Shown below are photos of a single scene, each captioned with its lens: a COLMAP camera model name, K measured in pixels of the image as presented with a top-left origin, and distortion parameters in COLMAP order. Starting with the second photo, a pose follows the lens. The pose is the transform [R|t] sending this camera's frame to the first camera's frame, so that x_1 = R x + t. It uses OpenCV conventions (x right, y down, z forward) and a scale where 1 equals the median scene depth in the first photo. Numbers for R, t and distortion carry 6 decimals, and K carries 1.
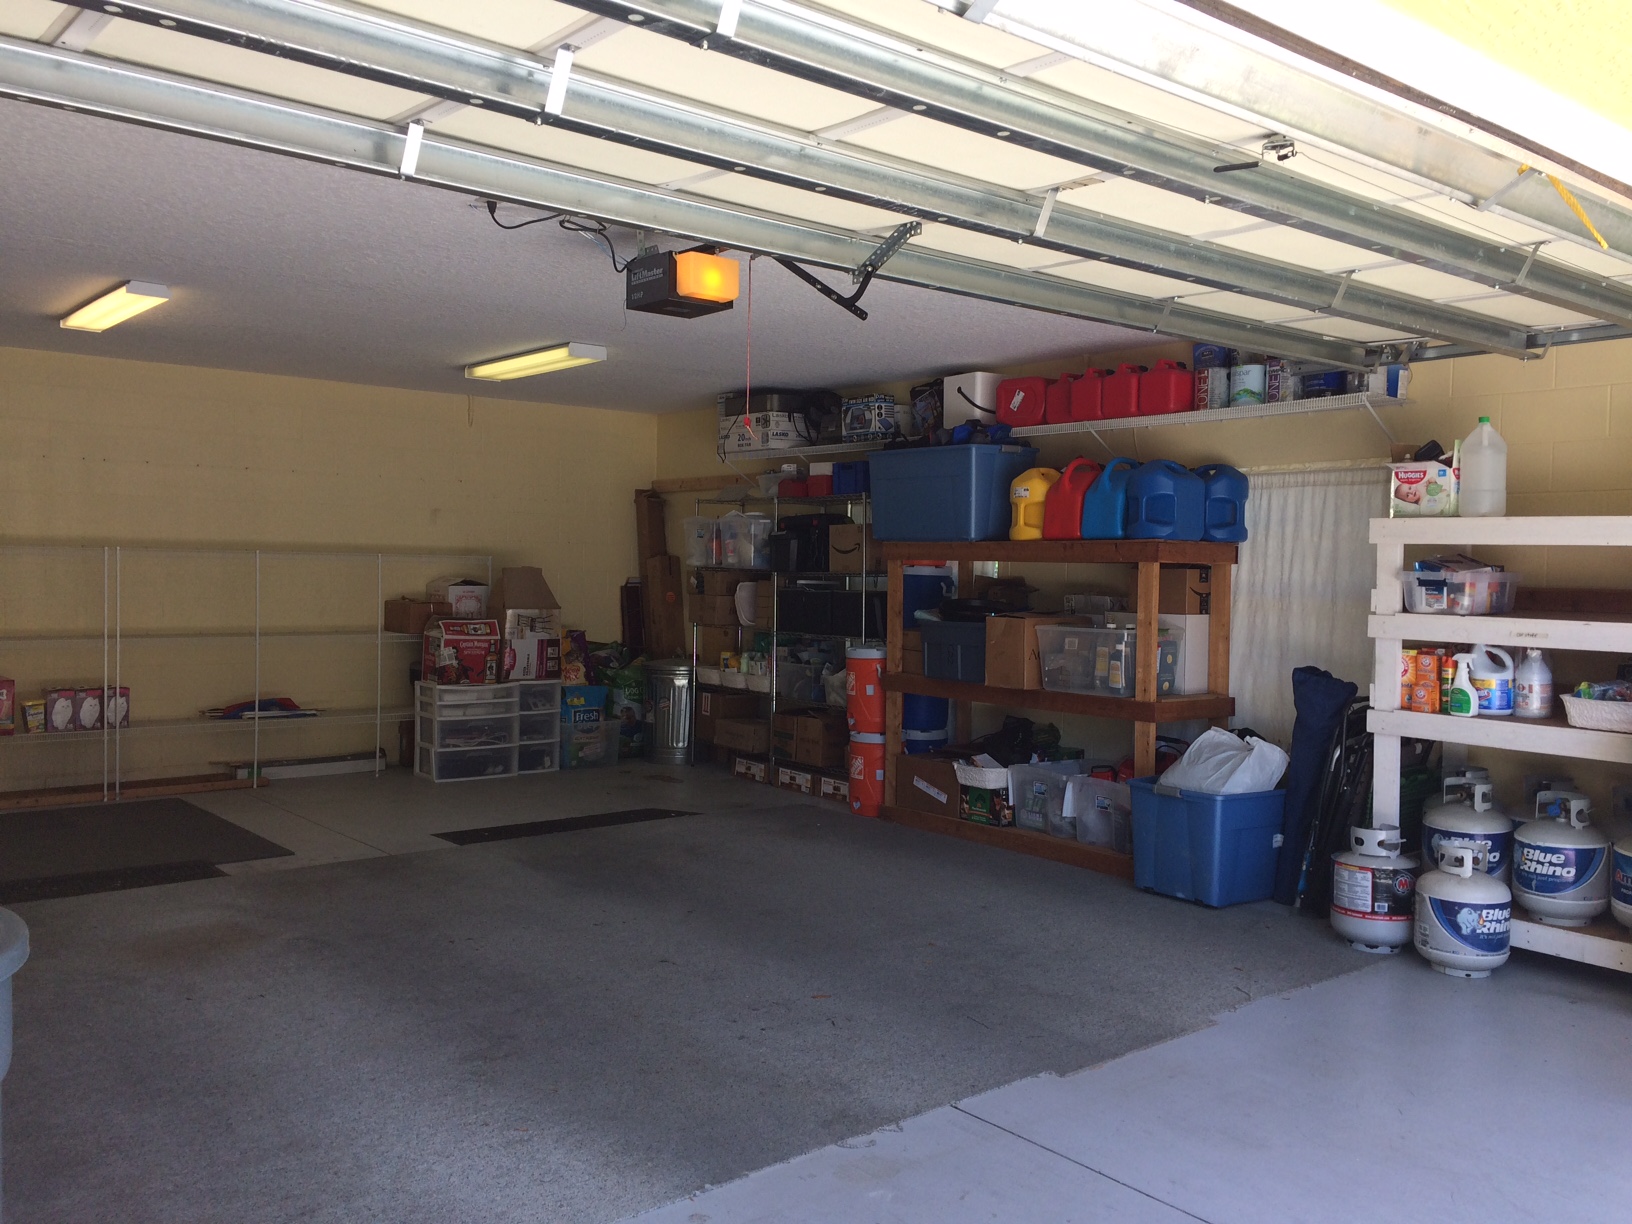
lens RADIAL K [[1378.7, 0, 816.0], [0, 1378.7, 612.0], [0, 0, 1]] dist [-0.003948, 0.134331]
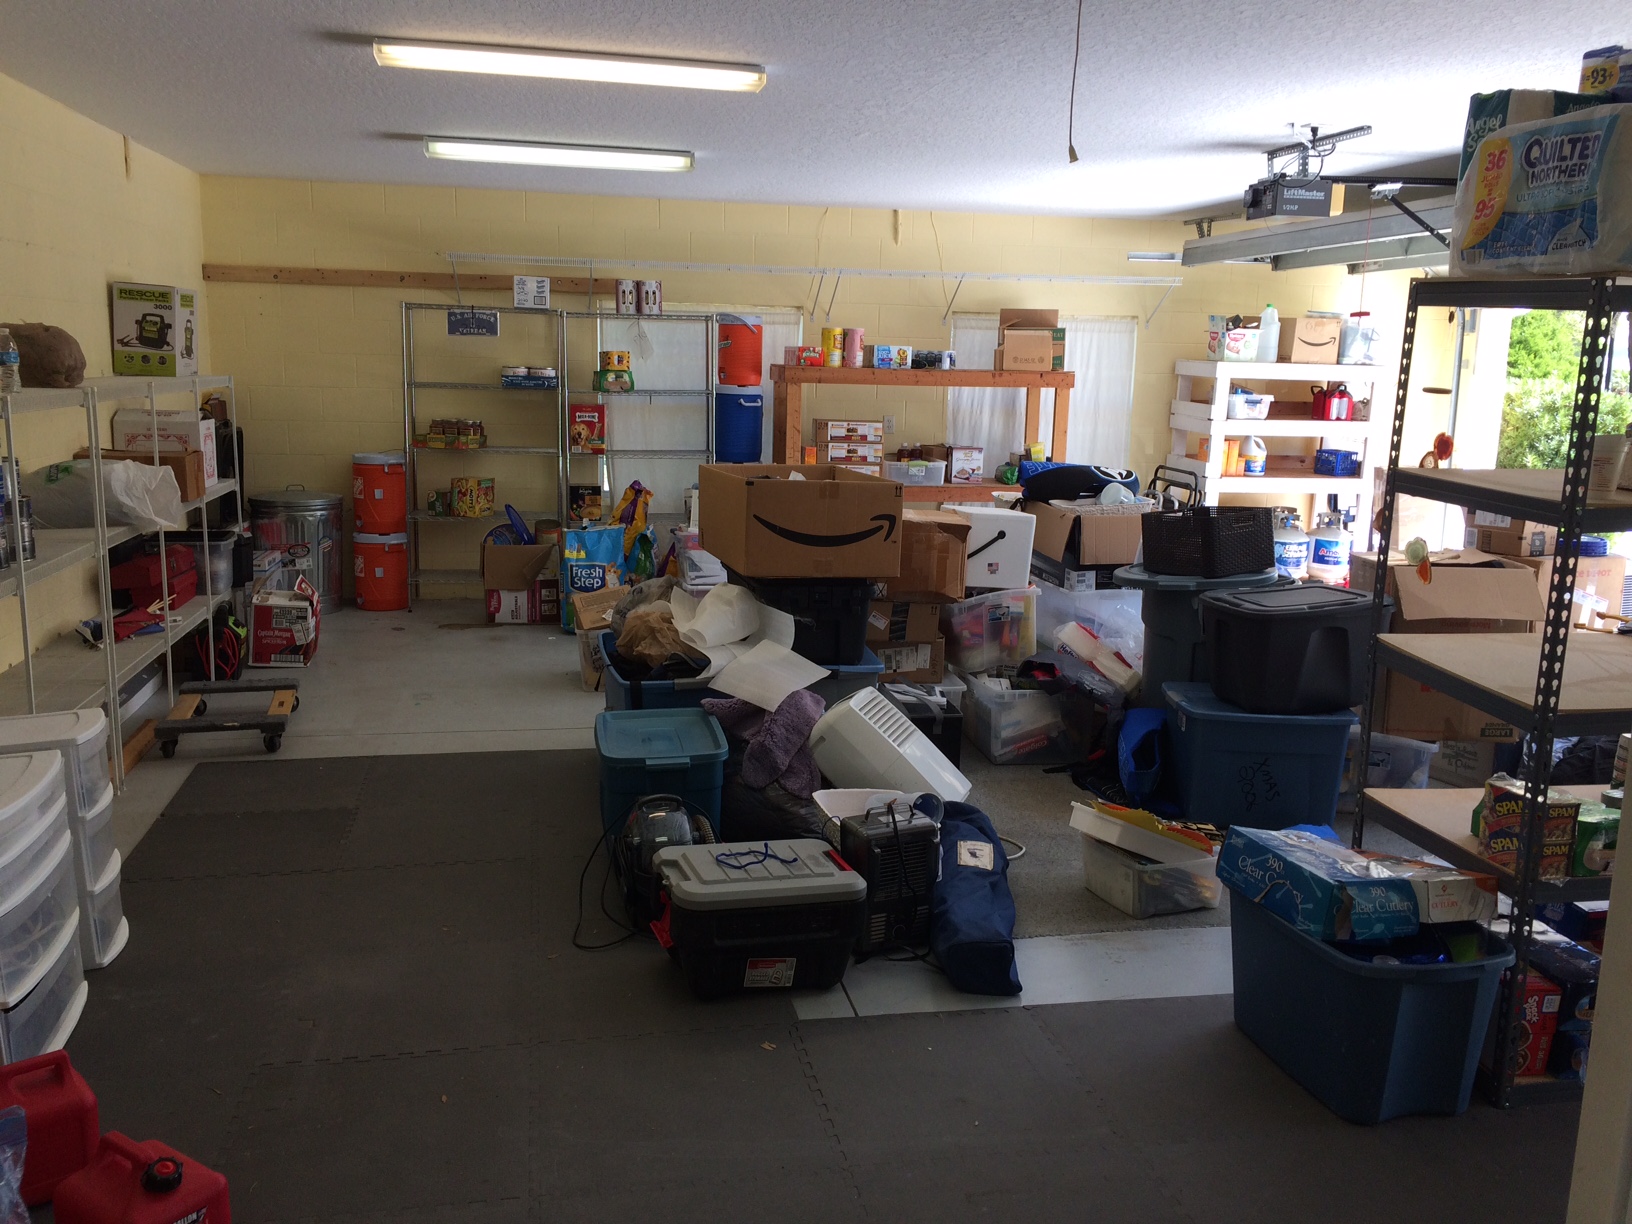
lens RADIAL K [[1378.7, 0, 816.0], [0, 1378.7, 612.0], [0, 0, 1]] dist [-0.003948, 0.134331]
pose [[0.460977, -0.168240, 0.871318, -1.013220], [0.011928, 0.982950, 0.183484, -0.063972], [-0.887332, -0.074189, 0.455124, 0.510096]]
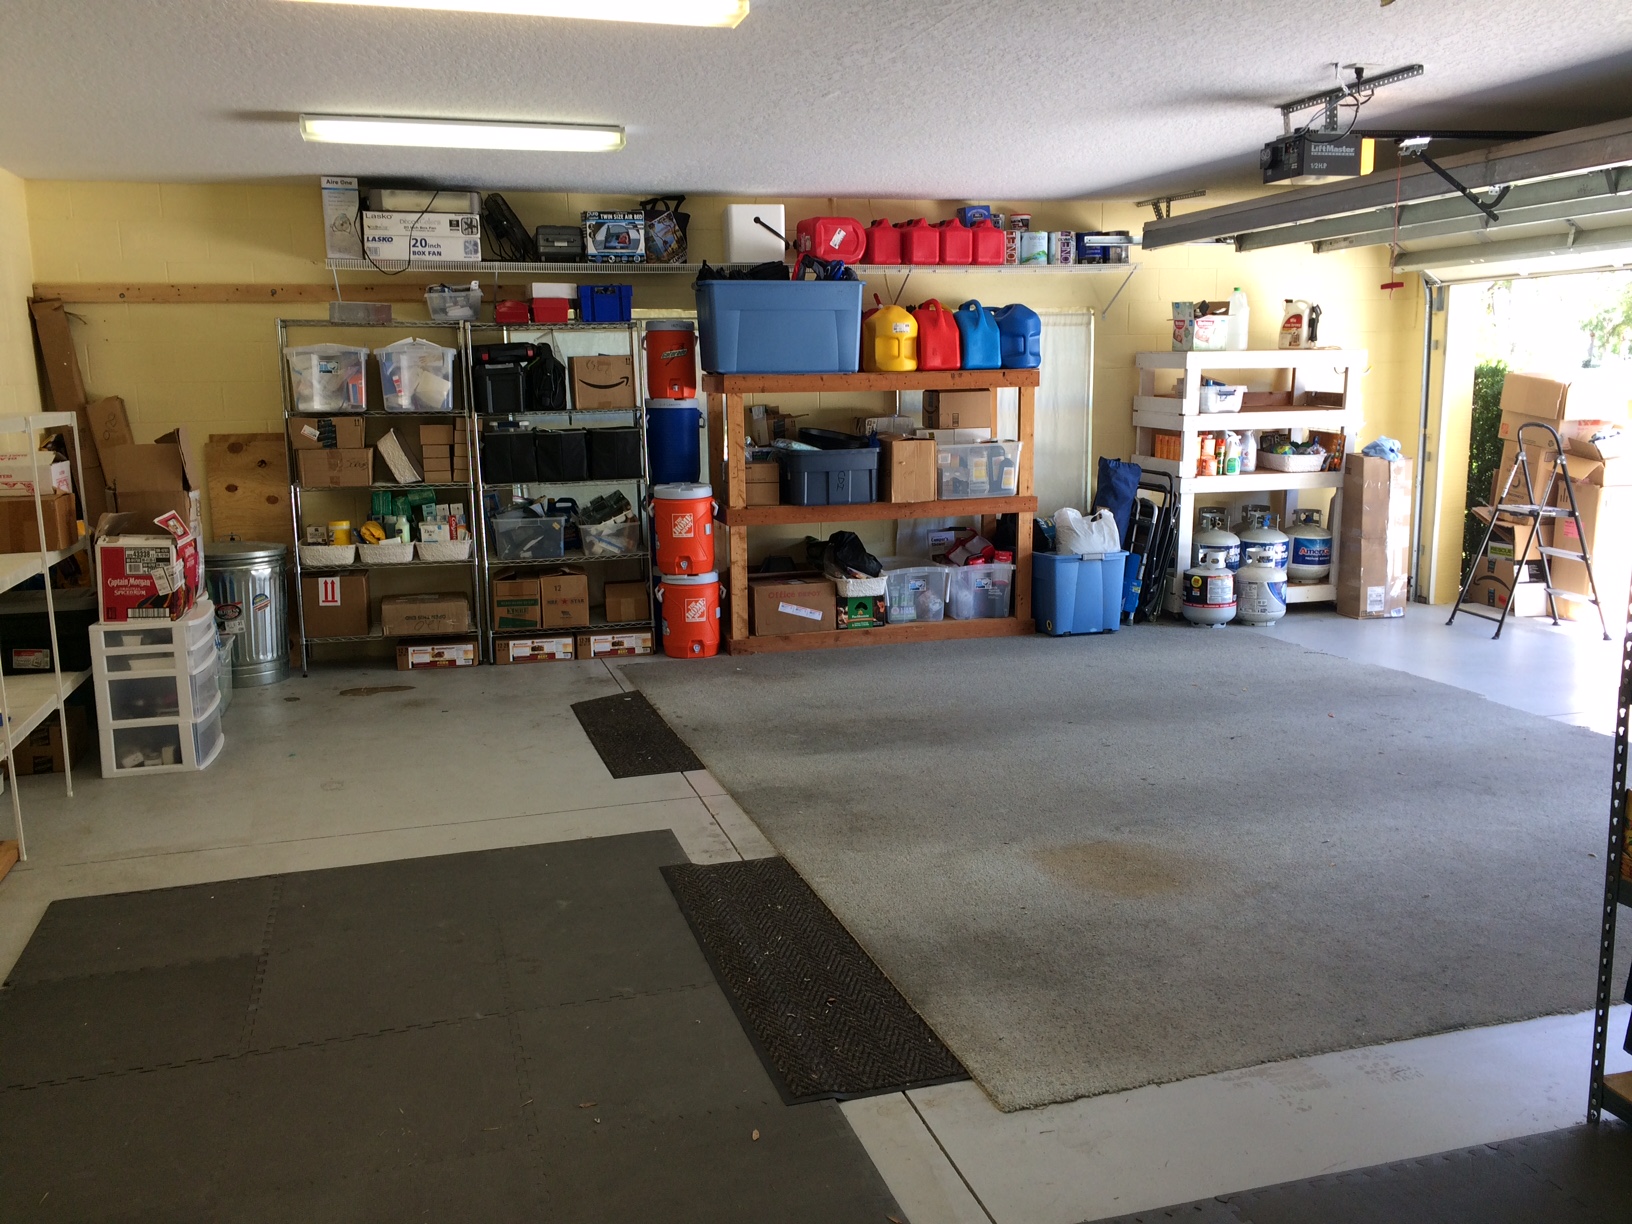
lens RADIAL K [[1388.7, 0, 816.0], [0, 1388.7, 612.0], [0, 0, 1]] dist [0.045251, -0.011181]
pose [[0.381009, -0.180965, 0.906688, -0.928222], [0.053832, 0.983336, 0.173642, -0.058226], [-0.923003, -0.017350, 0.384402, 0.610353]]
